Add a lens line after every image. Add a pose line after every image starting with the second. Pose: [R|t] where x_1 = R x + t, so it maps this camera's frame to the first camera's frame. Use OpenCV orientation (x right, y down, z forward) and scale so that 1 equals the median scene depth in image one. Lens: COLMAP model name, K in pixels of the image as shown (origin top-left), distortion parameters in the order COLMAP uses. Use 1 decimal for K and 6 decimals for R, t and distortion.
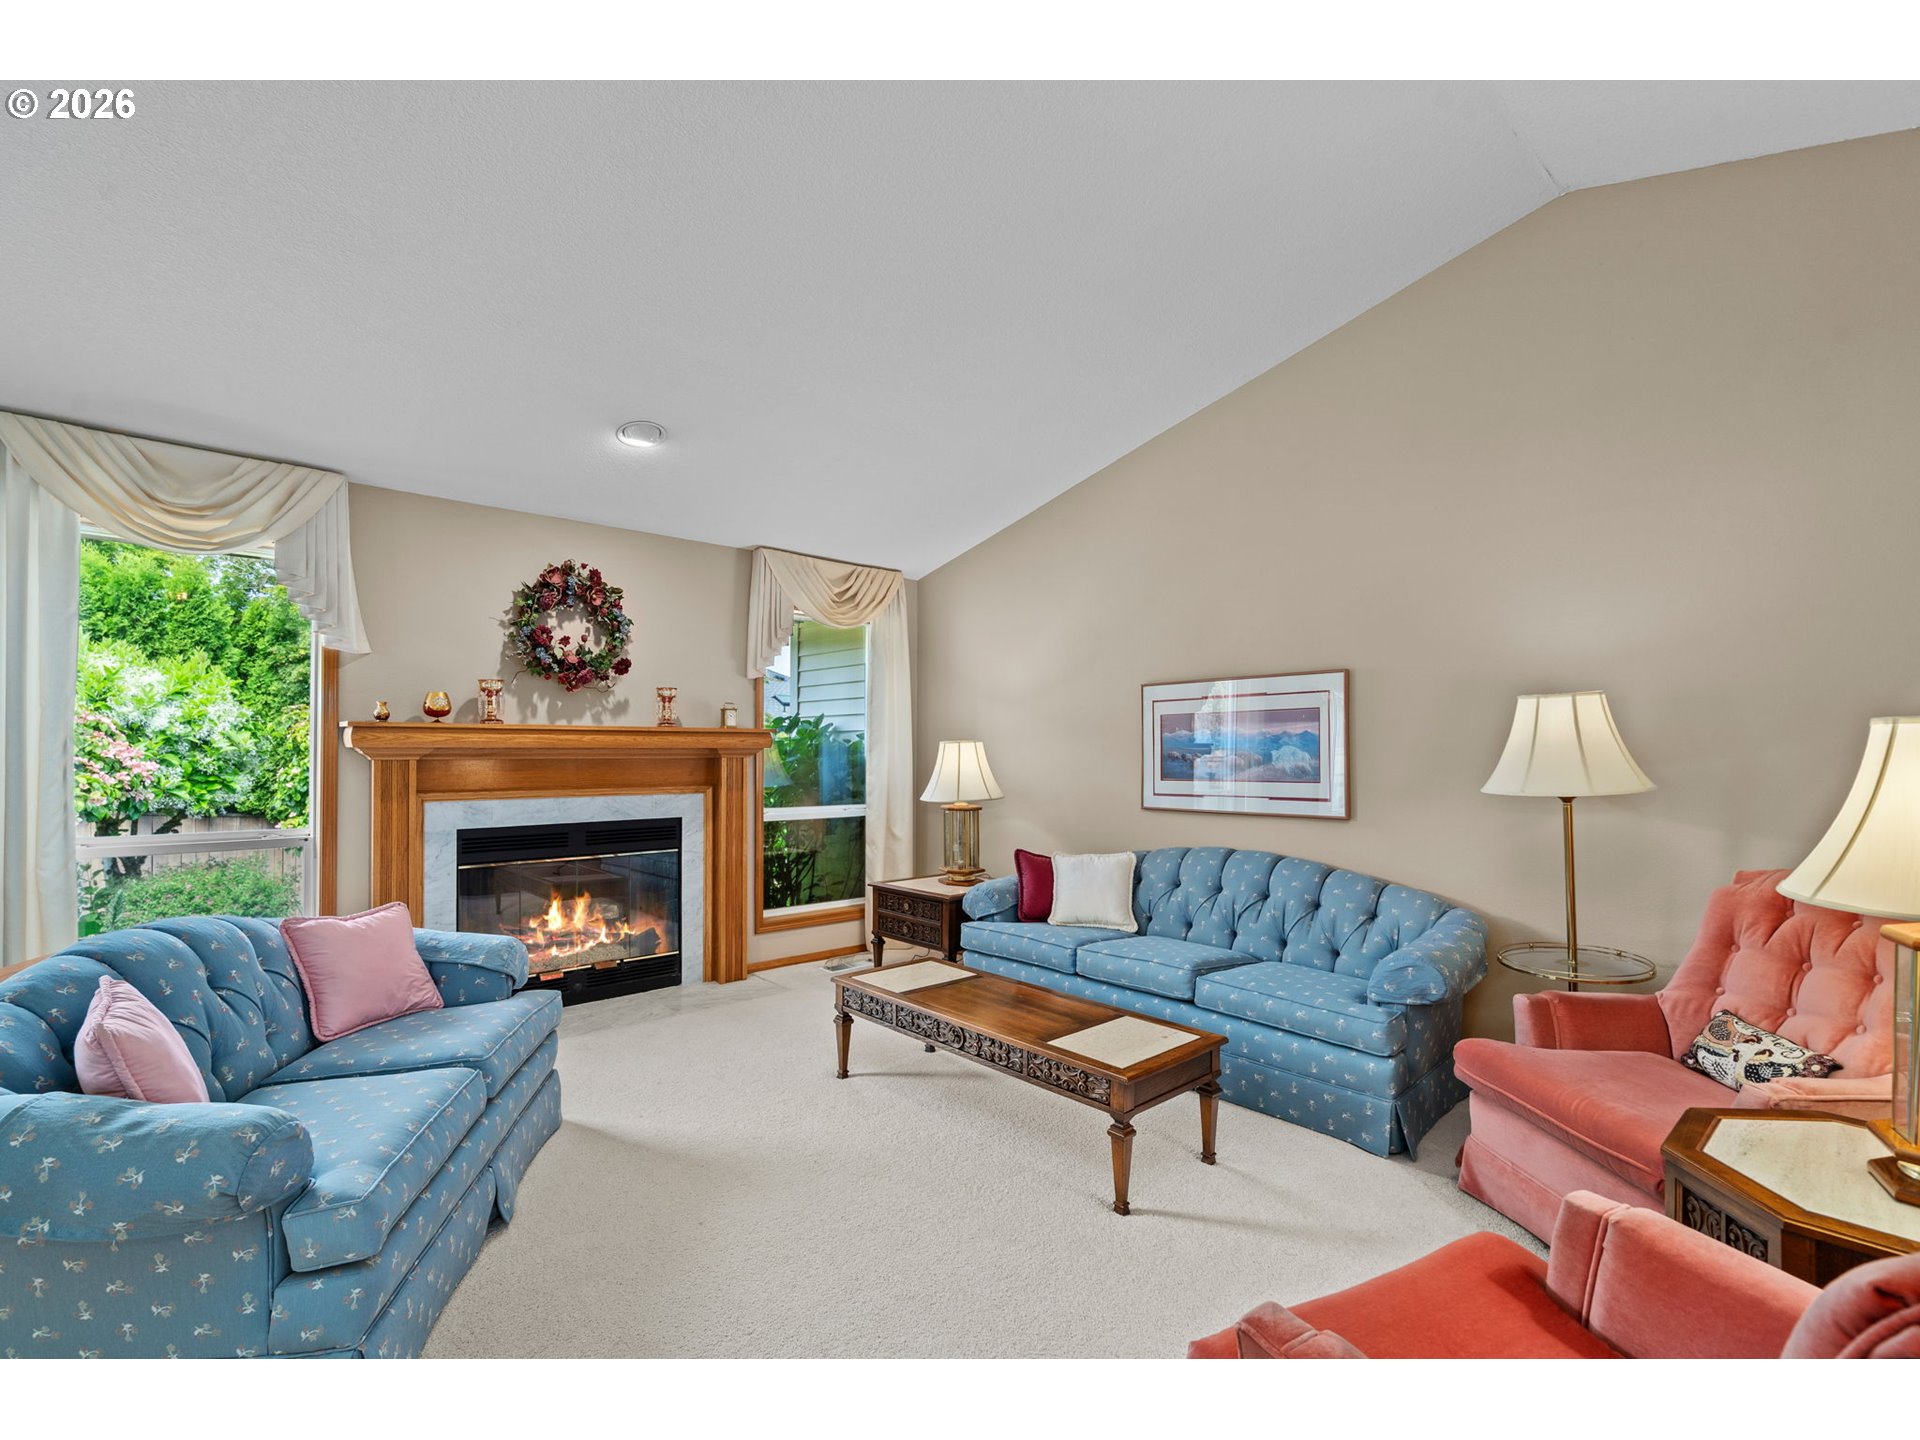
lens RADIAL K [[882.2, 0, 956.8], [0, 882.2, 746.2], [0, 0, 1]] dist [-0.003293, 0.000017]
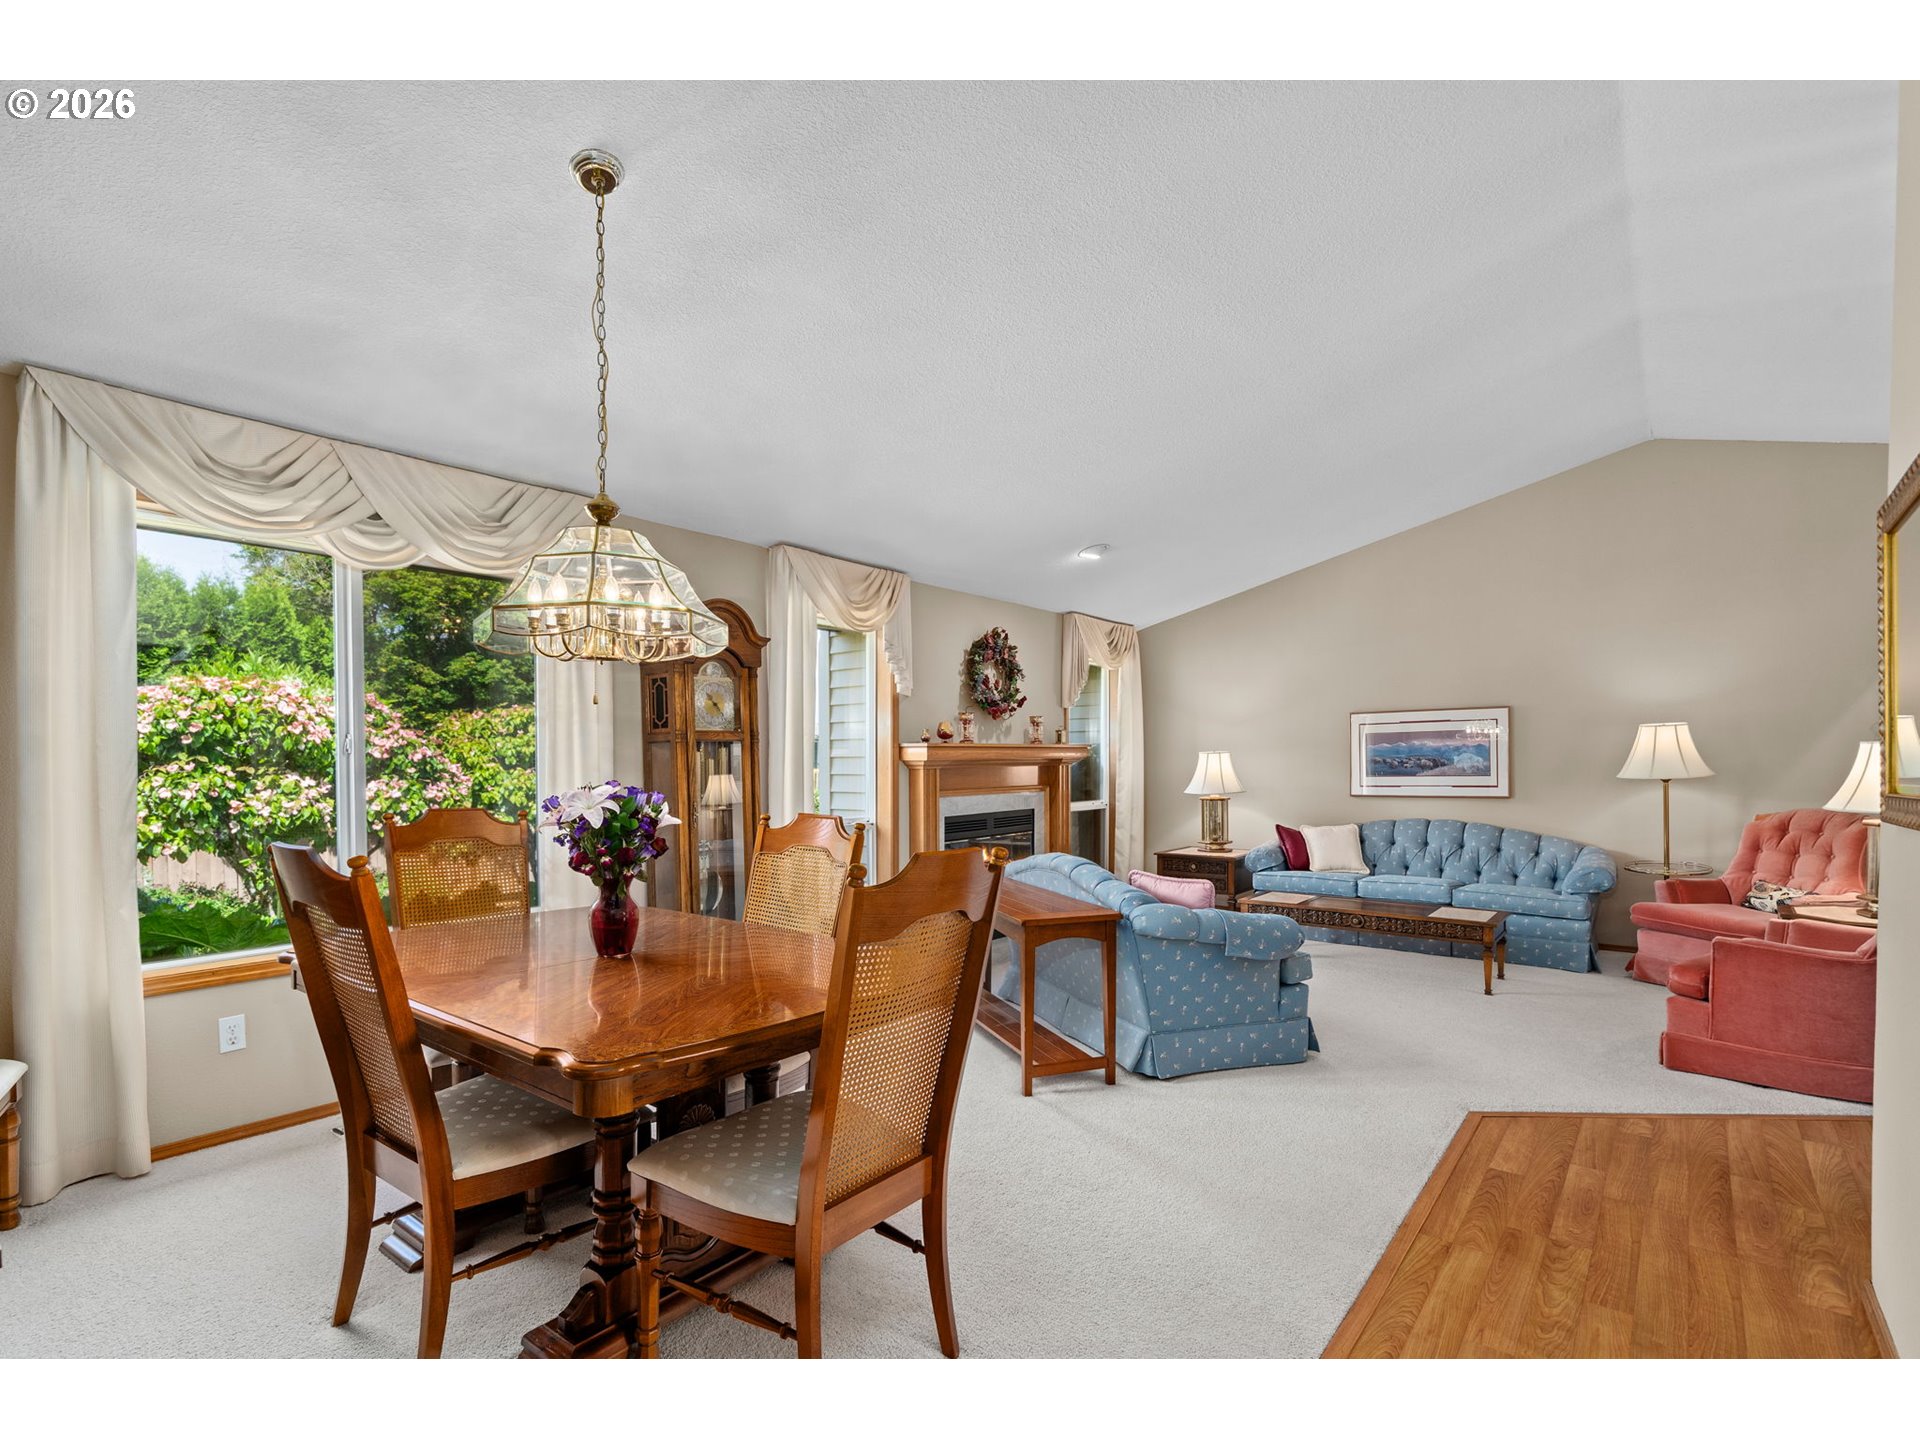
lens RADIAL K [[910.5, 0, 959.4], [0, 910.5, 775.1], [0, 0, 1]] dist [-0.002080, -0.000540]
pose [[0.987475, -0.013462, 0.157199, -0.694974], [0.009965, 0.999686, 0.023012, -0.006663], [-0.157459, -0.021158, 0.987299, -0.425433]]
